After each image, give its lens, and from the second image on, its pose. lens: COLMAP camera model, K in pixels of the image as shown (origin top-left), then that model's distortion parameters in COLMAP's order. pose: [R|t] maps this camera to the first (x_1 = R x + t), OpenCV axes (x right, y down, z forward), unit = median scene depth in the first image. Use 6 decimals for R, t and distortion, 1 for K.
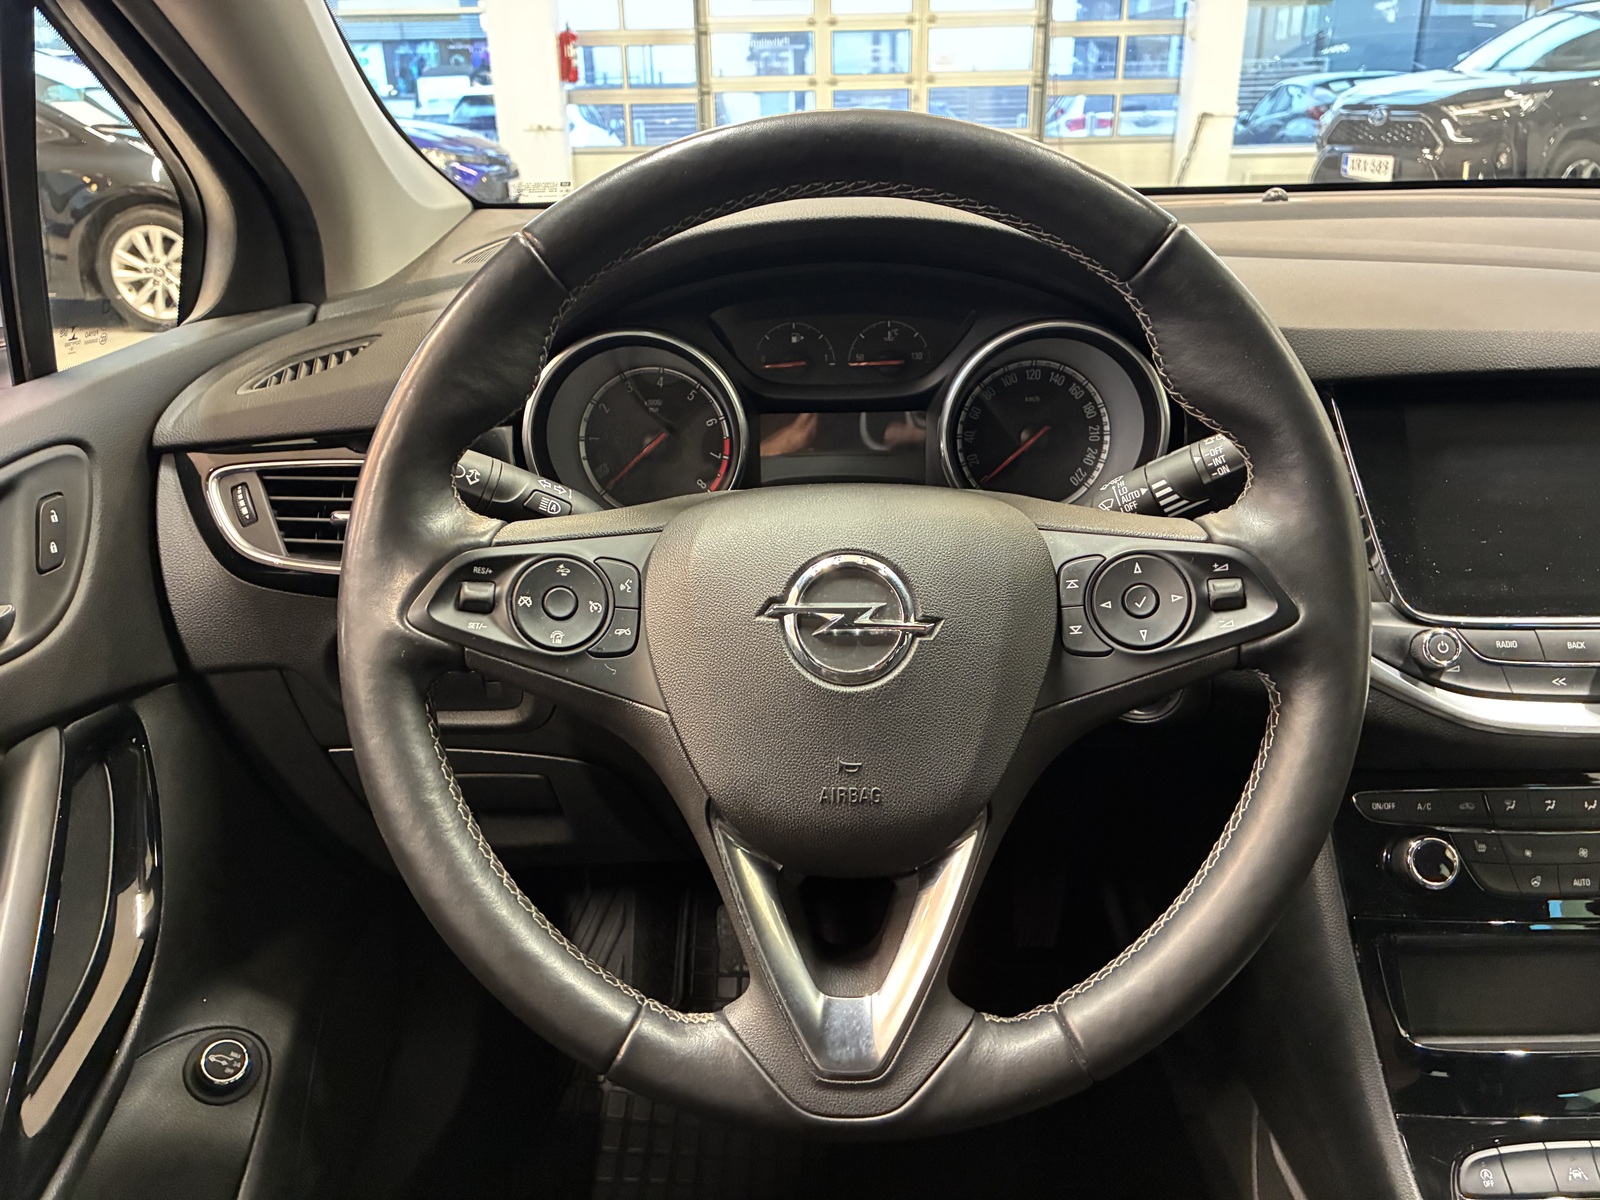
lens RADIAL K [[1209.5, 0, 793.0], [0, 1209.5, 601.1], [0, 0, 1]] dist [0.027892, -0.000022]
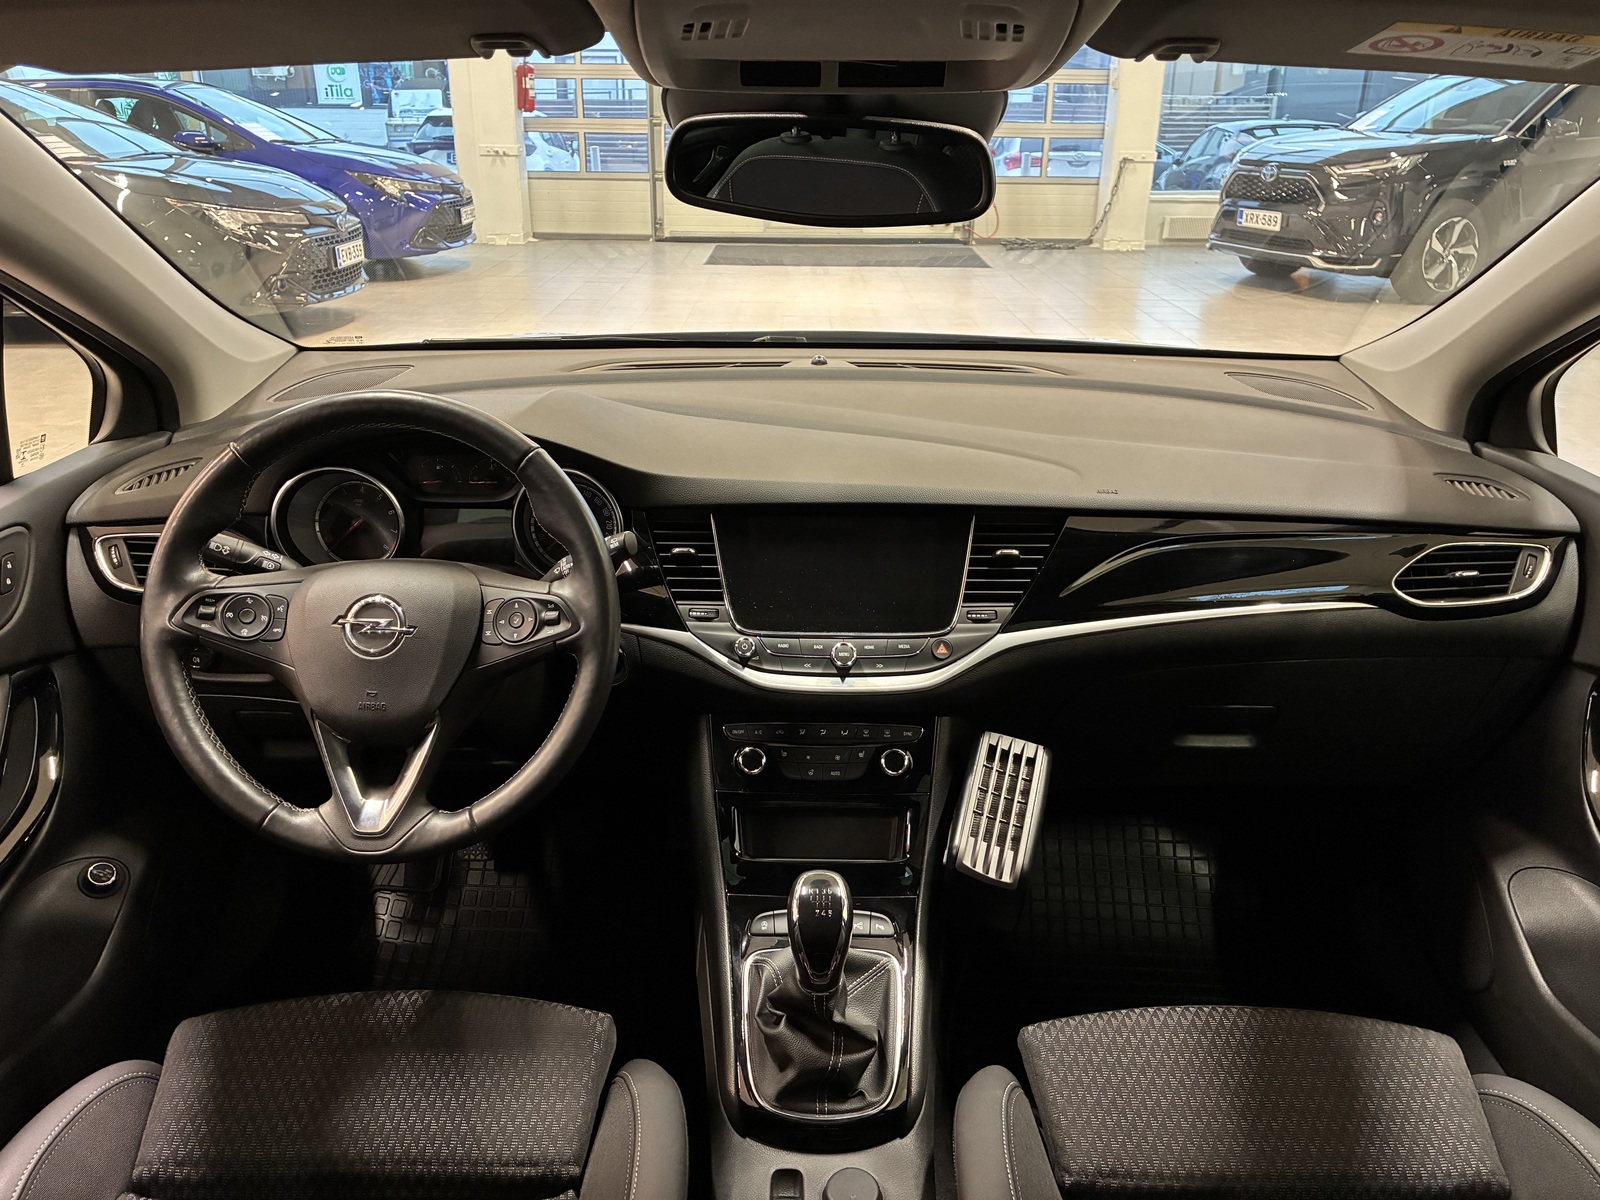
lens RADIAL K [[1209.5, 0, 793.0], [0, 1209.5, 601.1], [0, 0, 1]] dist [0.027892, -0.000022]
pose [[0.999565, 0.020791, 0.020921, 0.575490], [-0.020658, 0.999765, -0.006546, -0.024379], [-0.021052, 0.006111, 0.999760, -0.925332]]
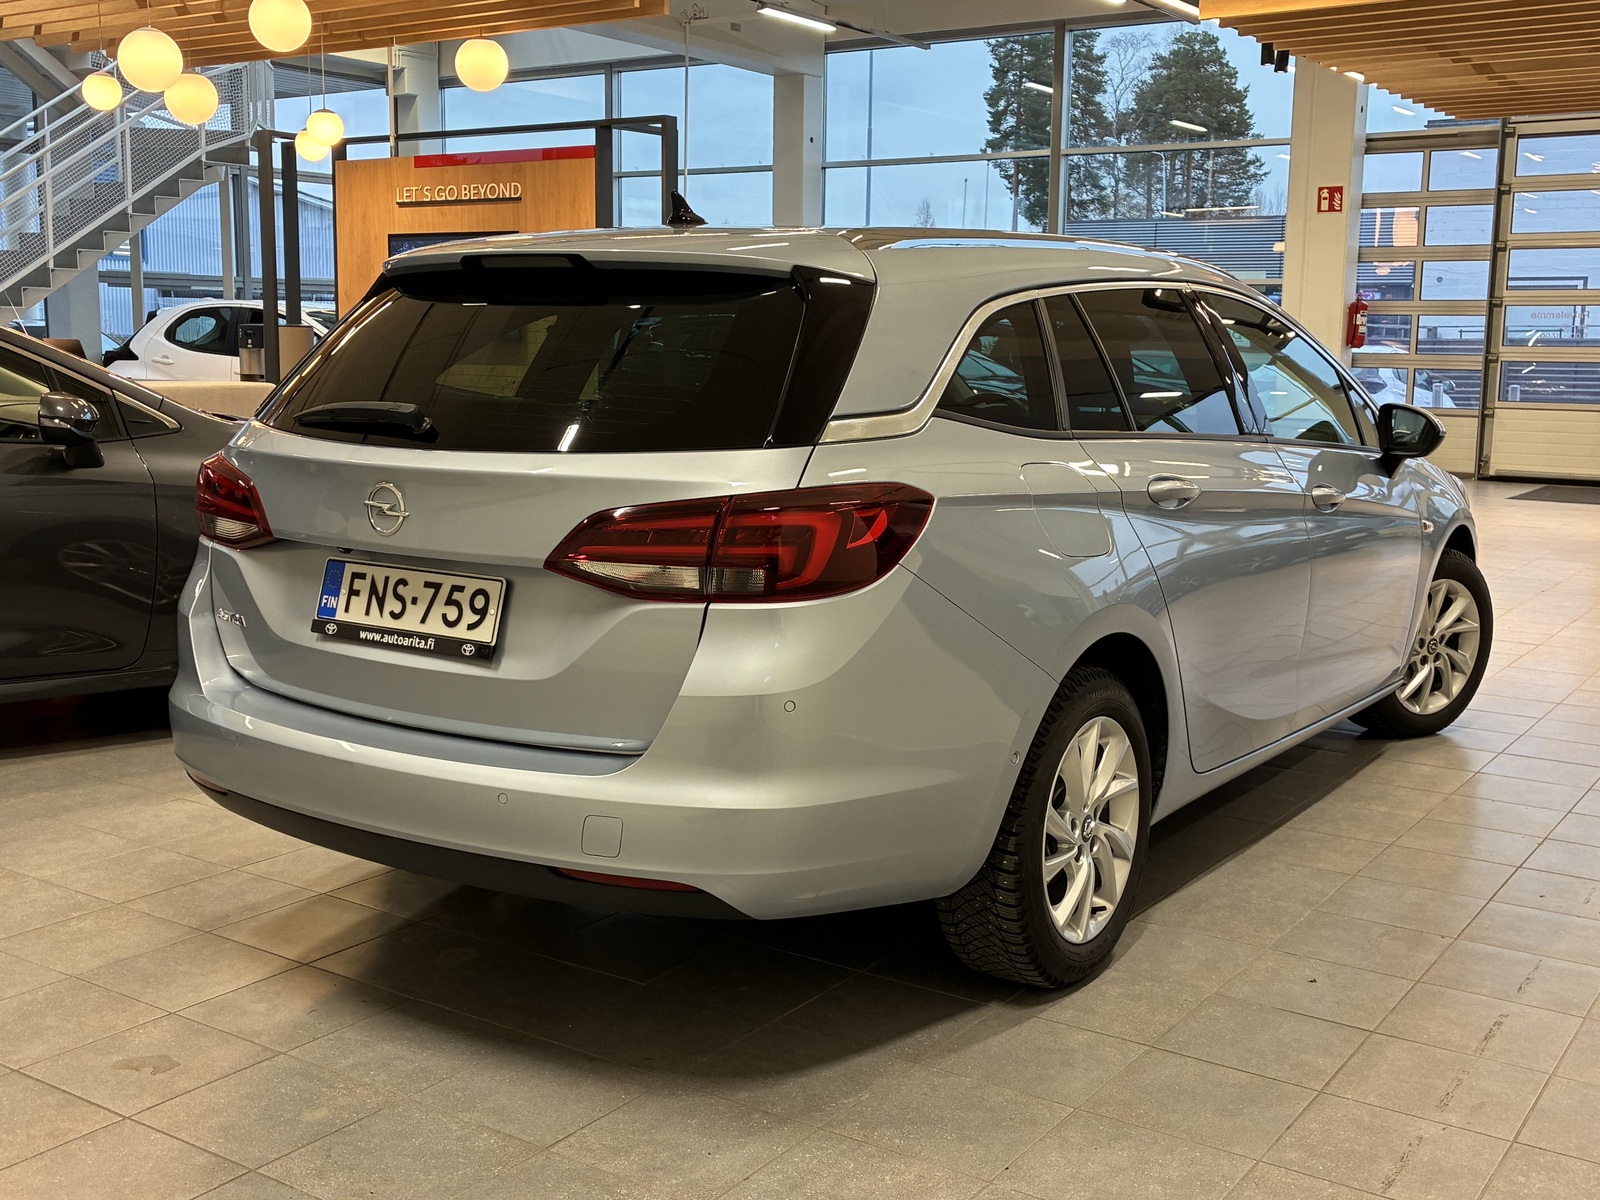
lens RADIAL K [[1725.9, 0, 800.0], [0, 1725.9, 600.0], [0, 0, 1]] dist [0.013976, 0.003756]
pose [[0.835800, 0.109166, -0.538071, 4.050892], [-0.234504, 0.957122, -0.170076, 2.366749], [0.496433, 0.268329, 0.825563, -6.602490]]
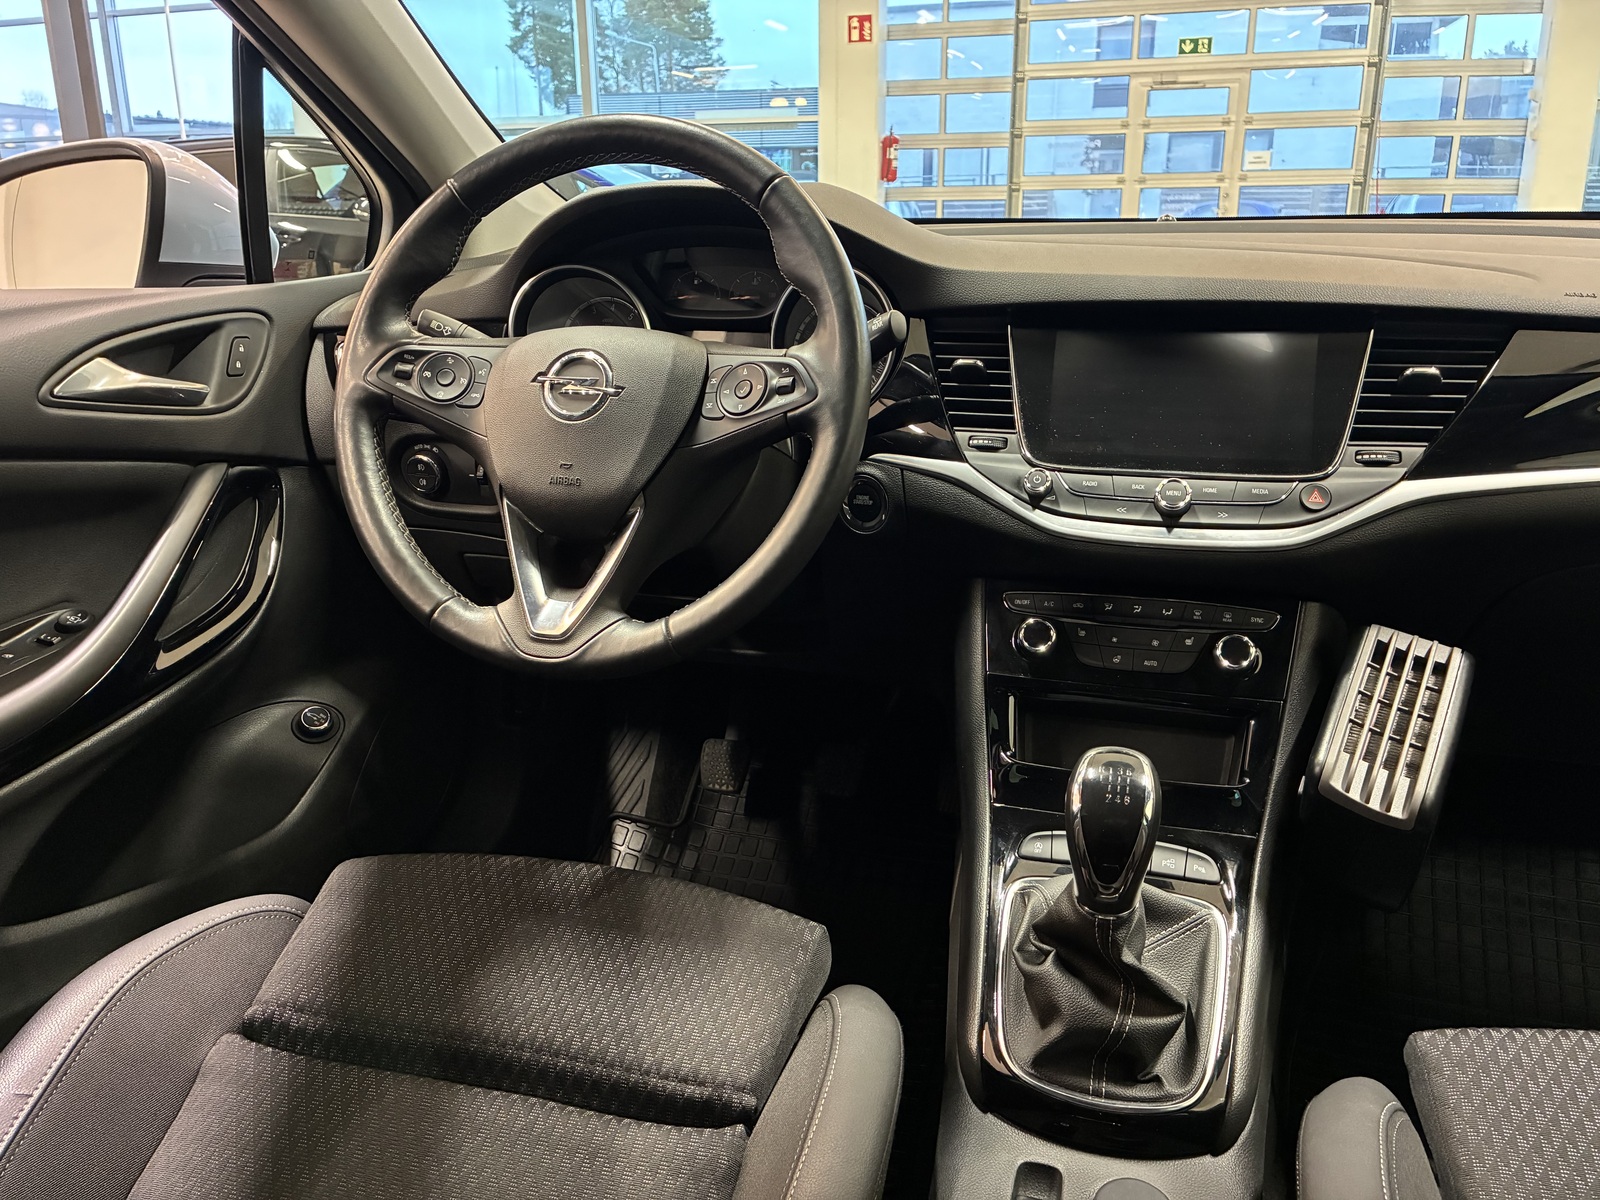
lens RADIAL K [[1201.7, 0, 800.0], [0, 1201.7, 600.0], [0, 0, 1]] dist [0.064128, -0.074293]
pose [[0.965520, 0.088937, -0.244666, 0.634847], [-0.107069, 0.992329, -0.061808, 0.309792], [0.237292, 0.085872, 0.967636, -0.483328]]
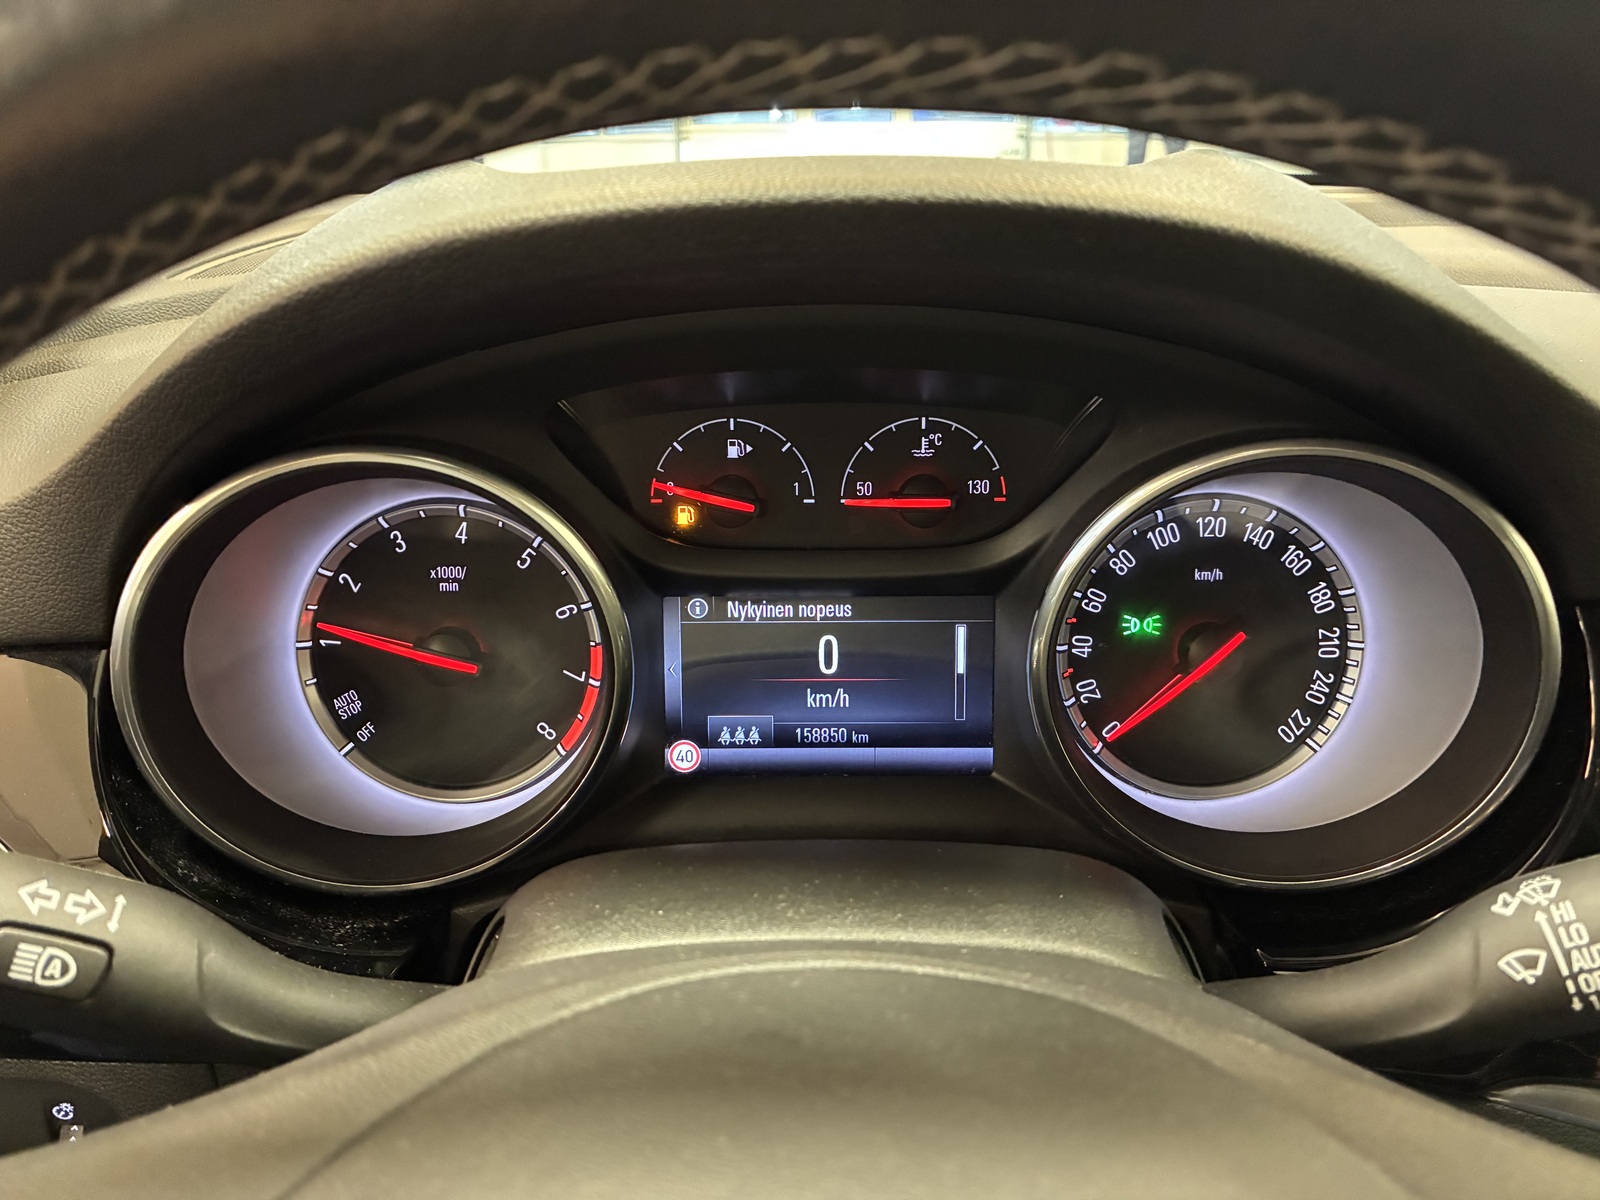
lens RADIAL K [[1201.7, 0, 800.0], [0, 1201.7, 600.0], [0, 0, 1]] dist [0.064128, -0.074293]
pose [[0.999605, 0.007385, 0.027126, 0.018485], [-0.007538, 0.999956, 0.005535, -0.187173], [-0.027084, -0.005737, 0.999617, 0.598853]]
